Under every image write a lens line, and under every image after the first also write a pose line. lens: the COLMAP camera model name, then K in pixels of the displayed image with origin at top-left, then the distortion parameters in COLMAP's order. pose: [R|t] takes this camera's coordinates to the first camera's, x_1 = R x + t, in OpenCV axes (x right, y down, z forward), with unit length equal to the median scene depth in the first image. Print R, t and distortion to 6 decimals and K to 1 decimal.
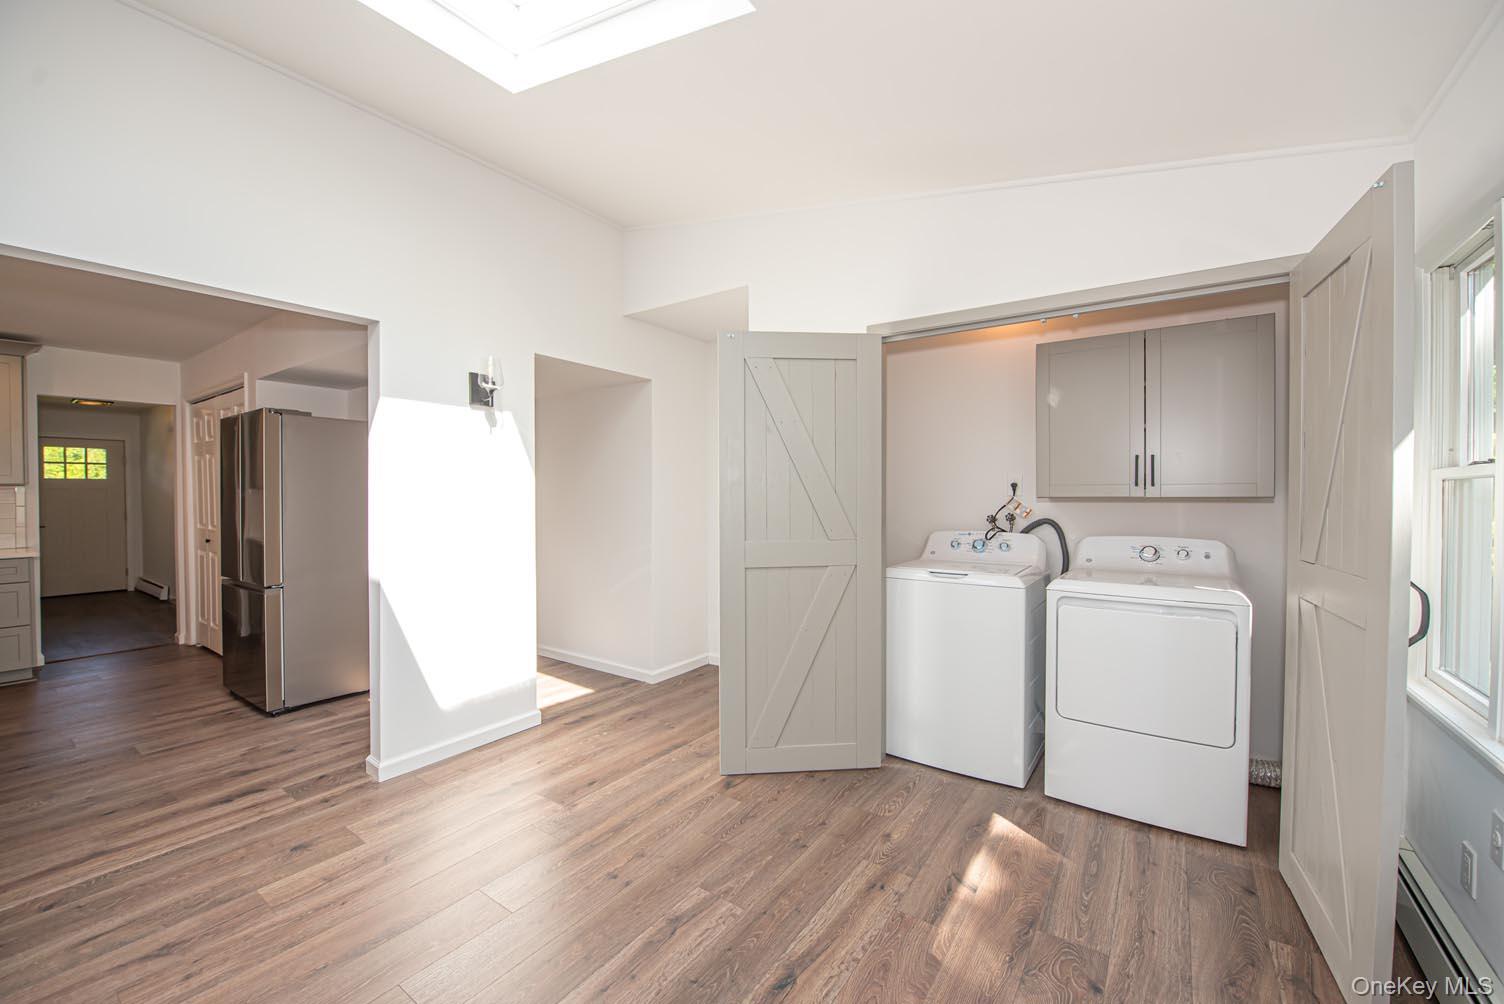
lens RADIAL K [[599.6, 0, 756.1], [0, 599.6, 502.2], [0, 0, 1]] dist [-0.023997, -0.000123]
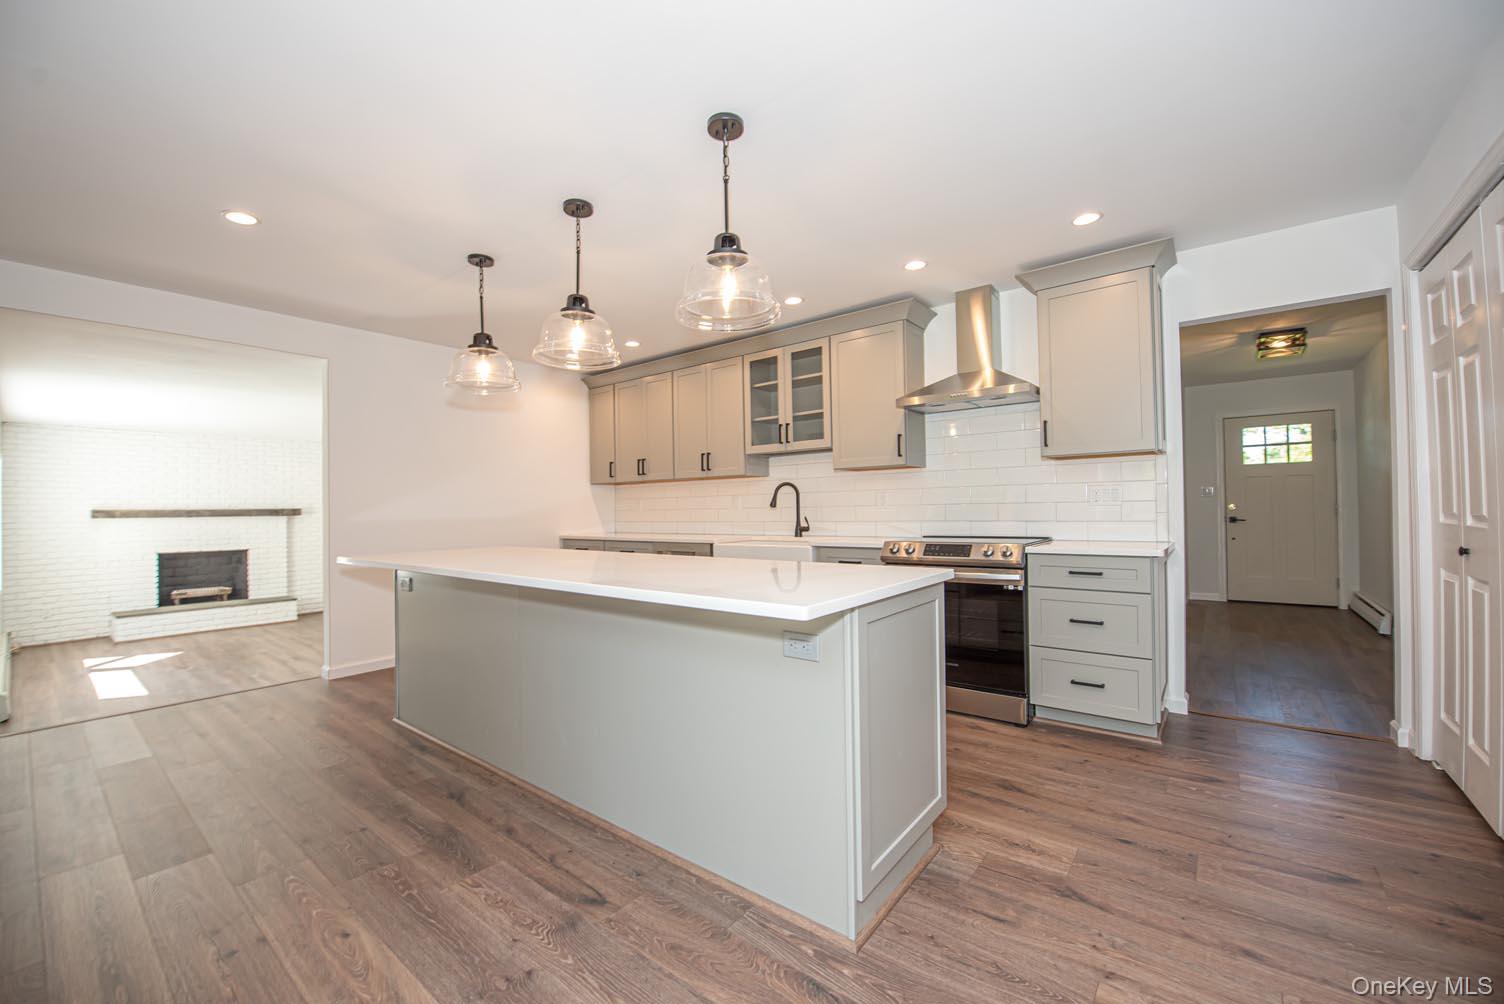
lens RADIAL K [[599.6, 0, 762.6], [0, 599.6, 503.0], [0, 0, 1]] dist [-0.023997, -0.000123]
pose [[-0.054468, -0.004557, -0.998505, -0.308984], [0.000027, 0.999990, -0.004566, 0.020649], [0.998516, -0.000275, -0.054467, 0.325824]]
